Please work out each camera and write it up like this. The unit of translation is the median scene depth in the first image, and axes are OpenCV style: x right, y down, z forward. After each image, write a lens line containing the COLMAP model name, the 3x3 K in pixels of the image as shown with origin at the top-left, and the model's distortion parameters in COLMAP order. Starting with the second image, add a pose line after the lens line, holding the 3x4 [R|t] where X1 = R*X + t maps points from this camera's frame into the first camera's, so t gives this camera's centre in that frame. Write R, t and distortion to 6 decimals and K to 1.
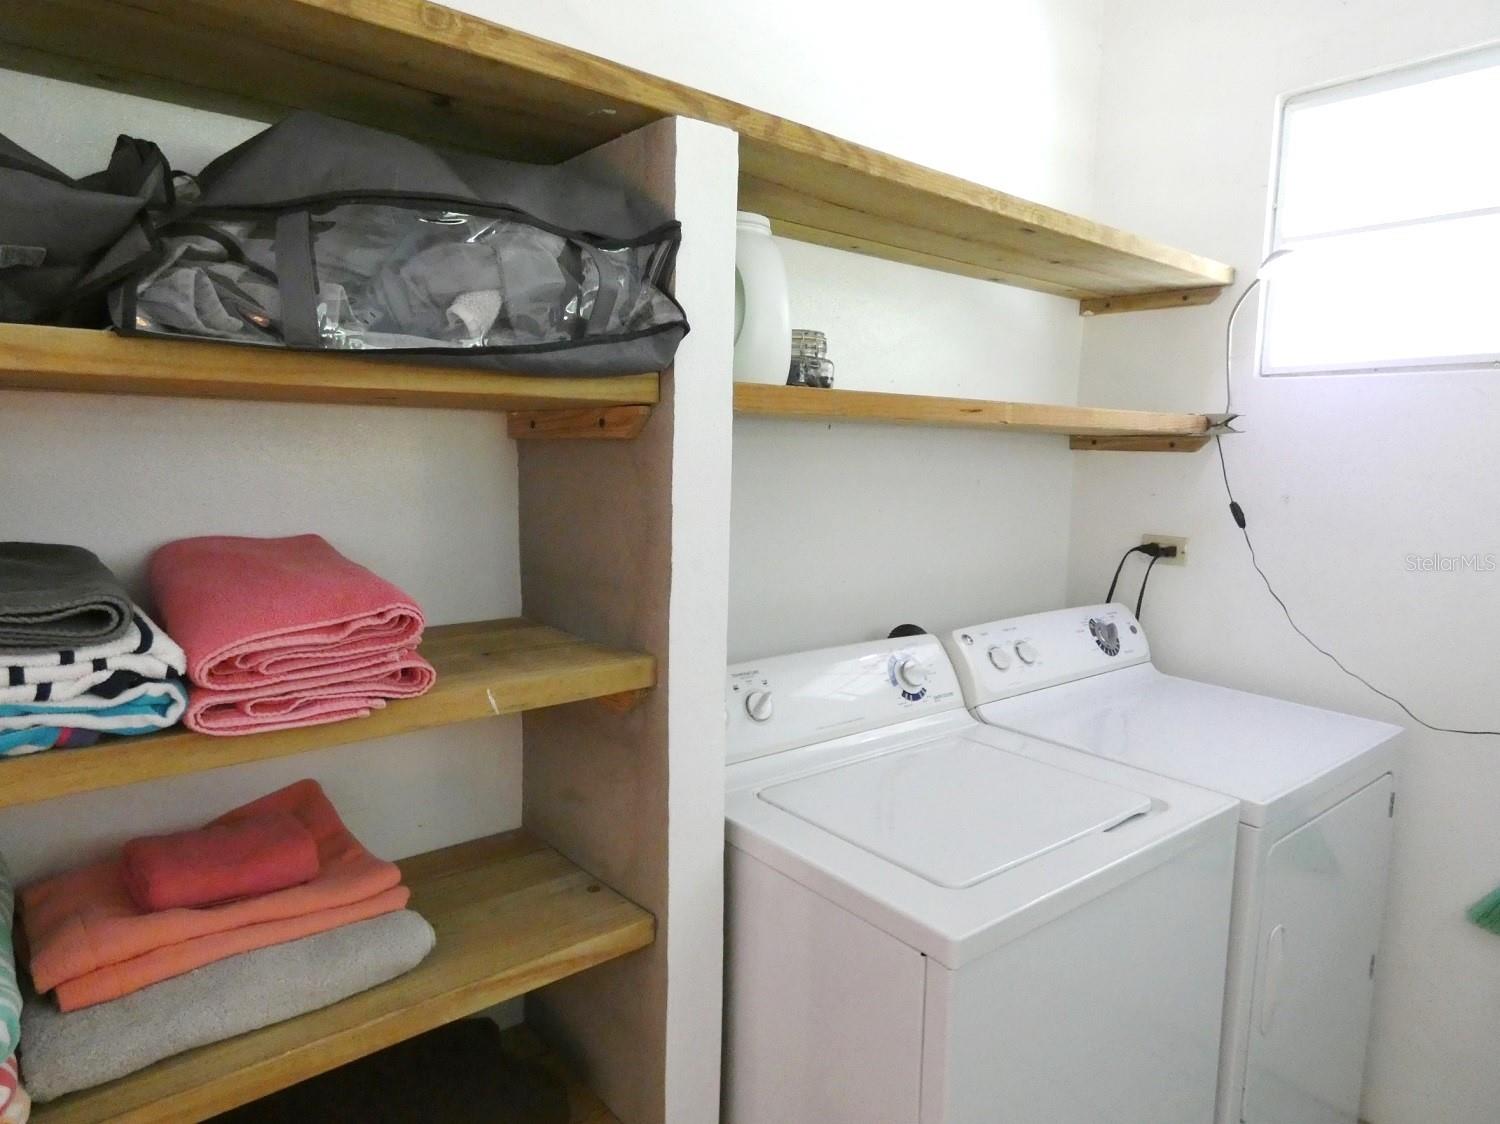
lens RADIAL K [[909.4, 0, 750.1], [0, 909.4, 559.6], [0, 0, 1]] dist [-0.001648, -0.000246]
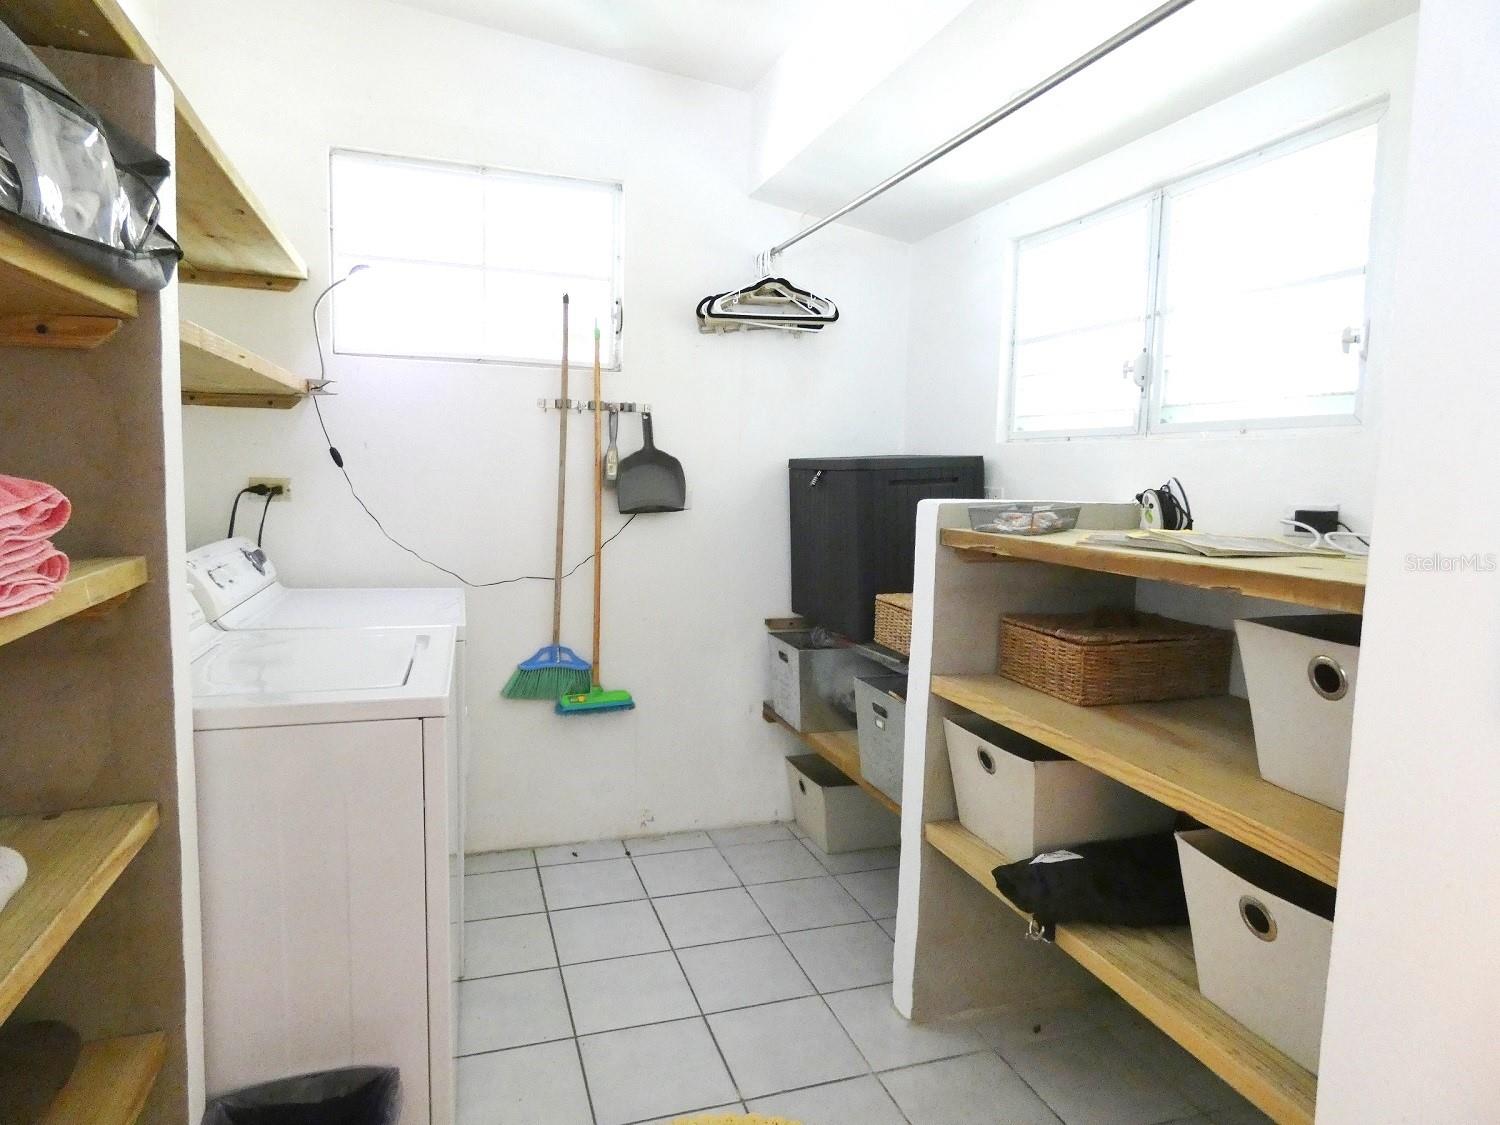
lens RADIAL K [[909.4, 0, 739.1], [0, 909.4, 556.0], [0, 0, 1]] dist [-0.001648, -0.000246]
pose [[0.368552, -0.100683, 0.924139, -0.490636], [0.096386, 0.992898, 0.069735, 0.058564], [-0.924597, 0.063373, 0.375639, -0.032094]]
